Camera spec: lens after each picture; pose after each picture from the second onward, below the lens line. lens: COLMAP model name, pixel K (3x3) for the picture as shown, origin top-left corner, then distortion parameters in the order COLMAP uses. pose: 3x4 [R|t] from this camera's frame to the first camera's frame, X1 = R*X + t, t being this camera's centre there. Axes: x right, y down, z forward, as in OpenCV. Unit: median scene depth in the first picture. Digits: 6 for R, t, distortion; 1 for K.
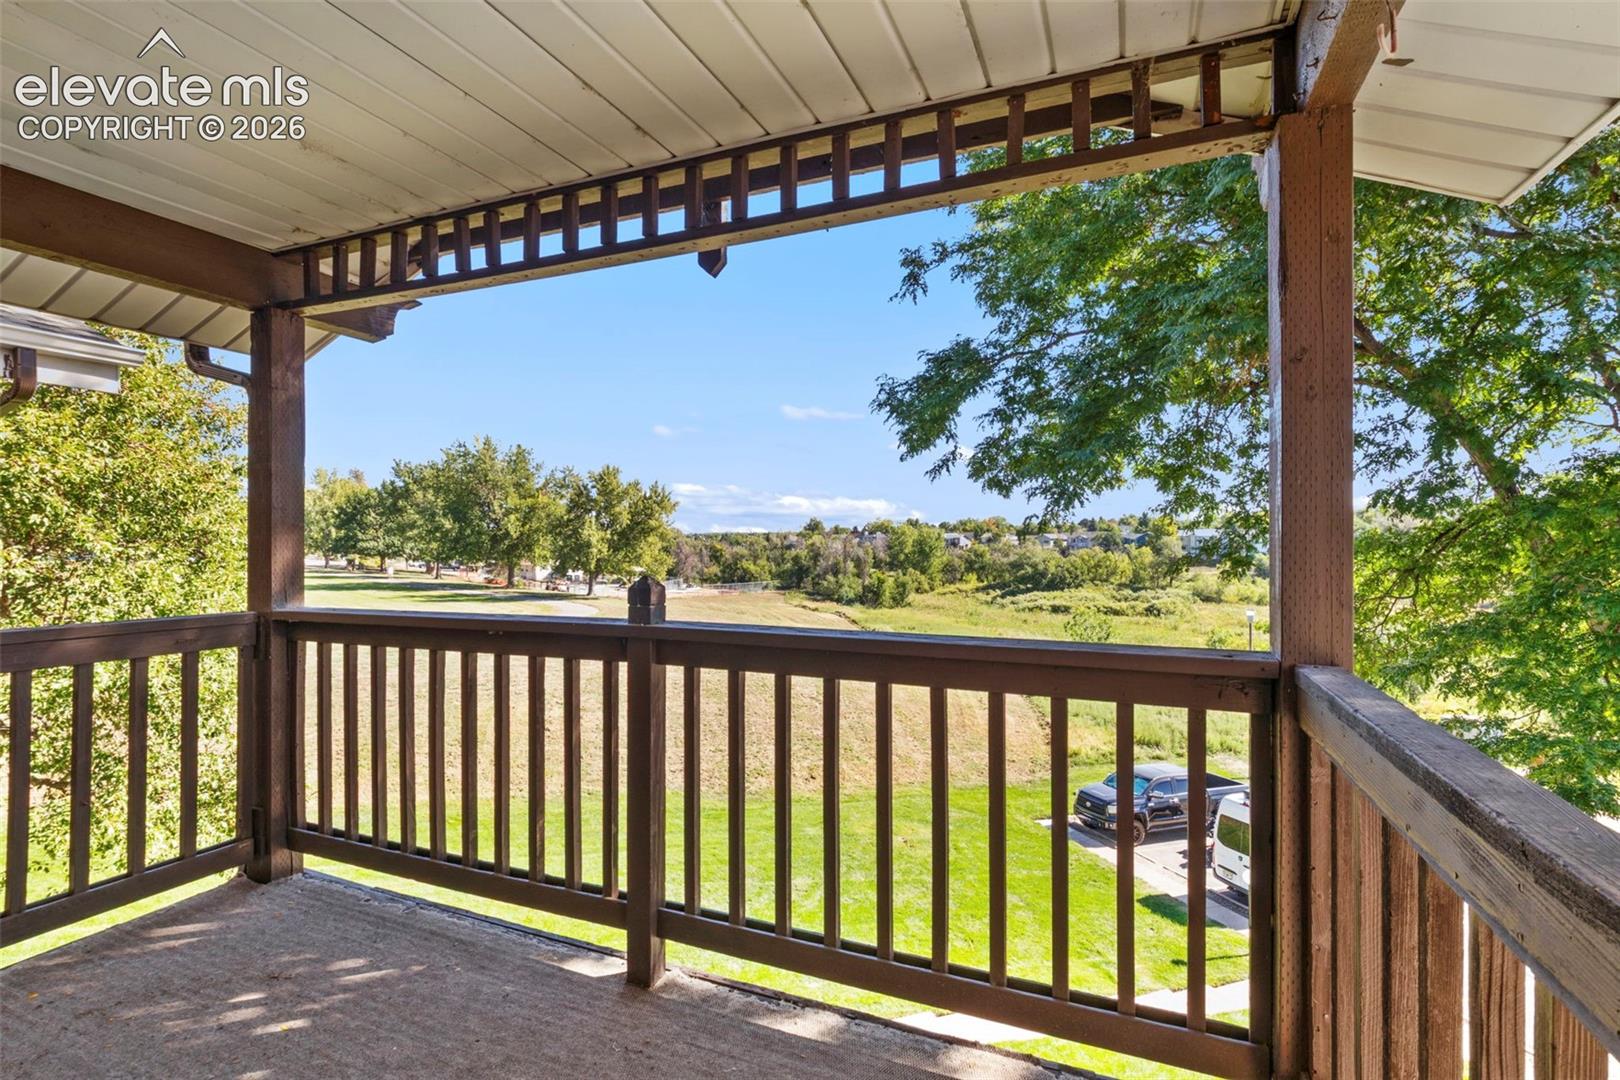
lens RADIAL K [[762.2, 0, 790.5], [0, 762.2, 548.2], [0, 0, 1]] dist [0.003750, -0.004557]
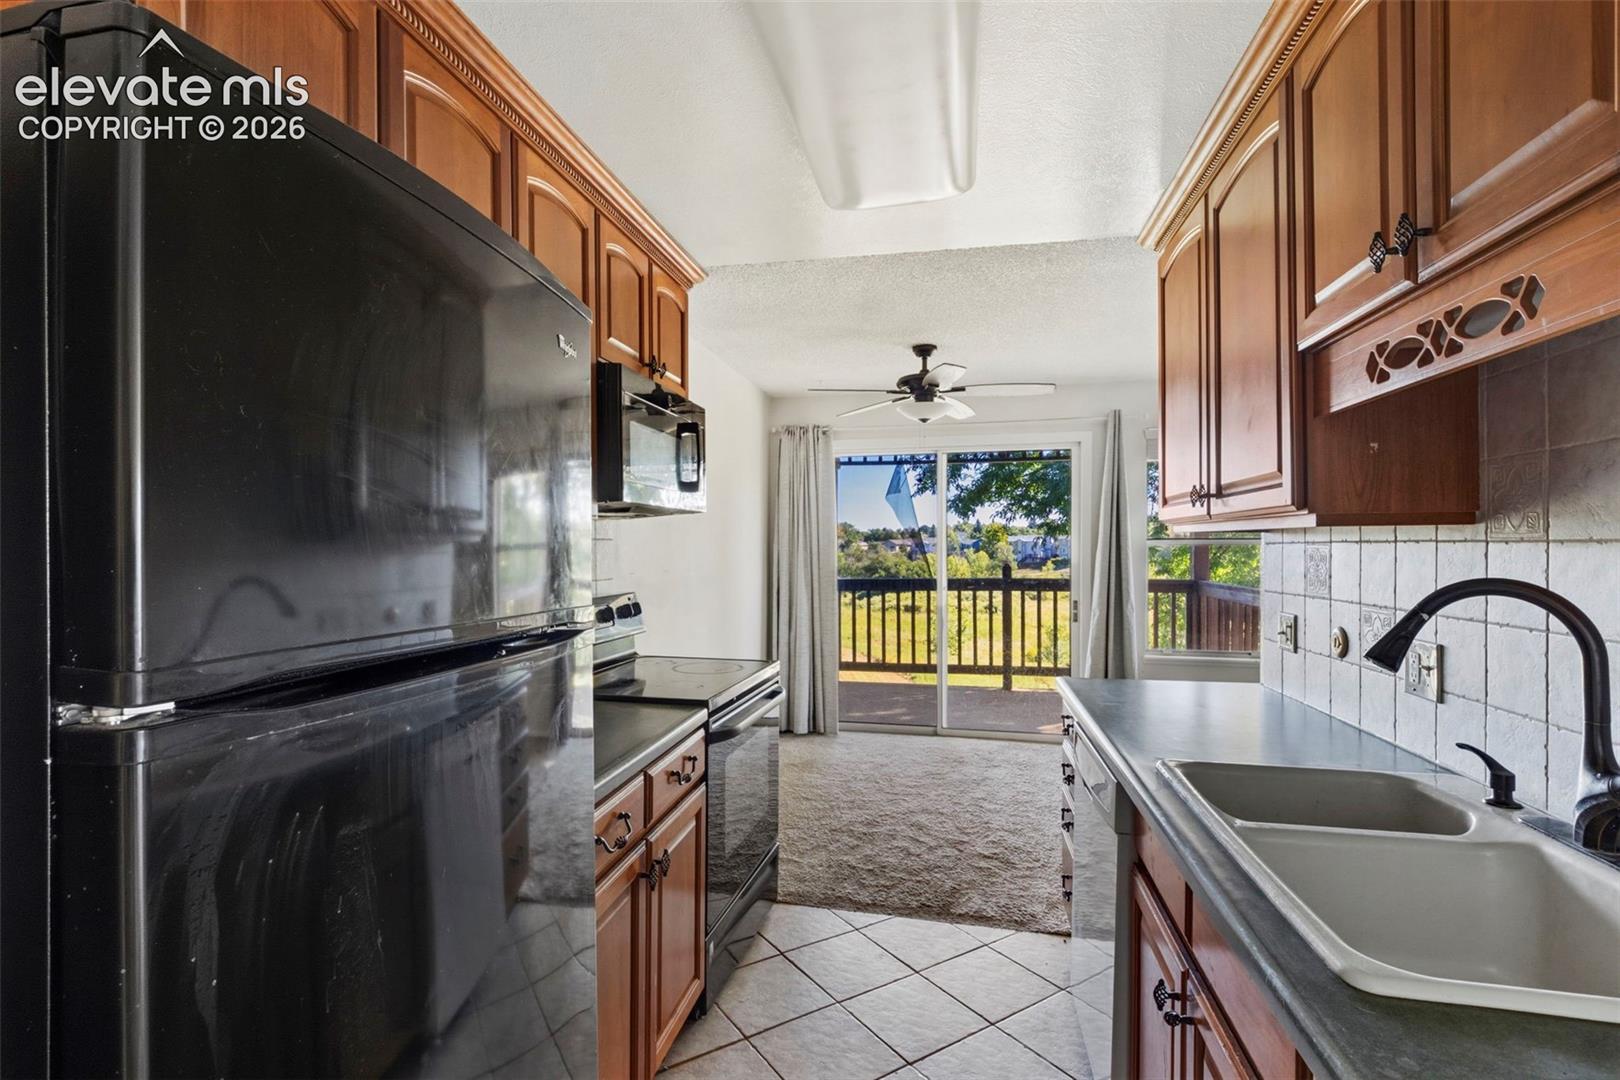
lens RADIAL K [[762.2, 0, 790.5], [0, 762.2, 548.2], [0, 0, 1]] dist [0.003750, -0.004557]
pose [[0.981331, 0.000297, 0.192324, -1.689195], [0.000947, 0.999979, -0.006374, -0.007075], [-0.192322, 0.006437, 0.981311, -1.944636]]
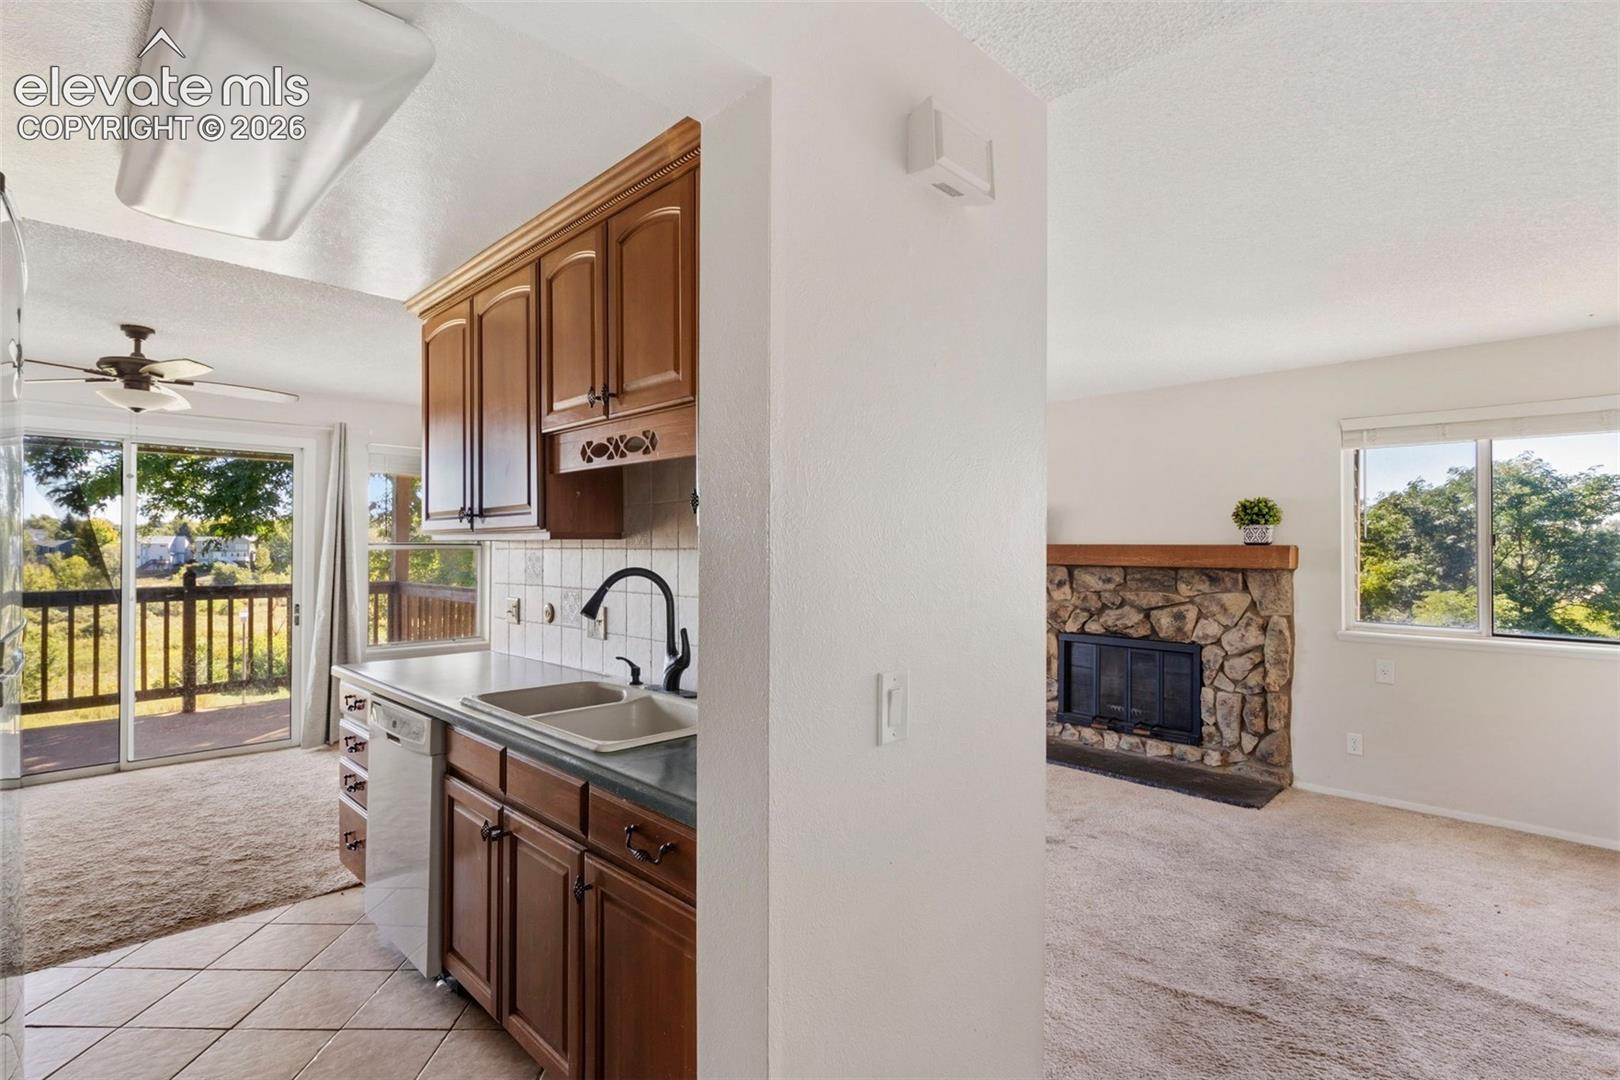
lens RADIAL K [[762.2, 0, 790.5], [0, 762.2, 548.2], [0, 0, 1]] dist [0.003750, -0.004557]
pose [[0.368690, 0.003447, 0.929546, -1.991911], [0.007163, 0.999953, -0.006550, -0.007585], [-0.929525, 0.009073, 0.368648, -2.100874]]
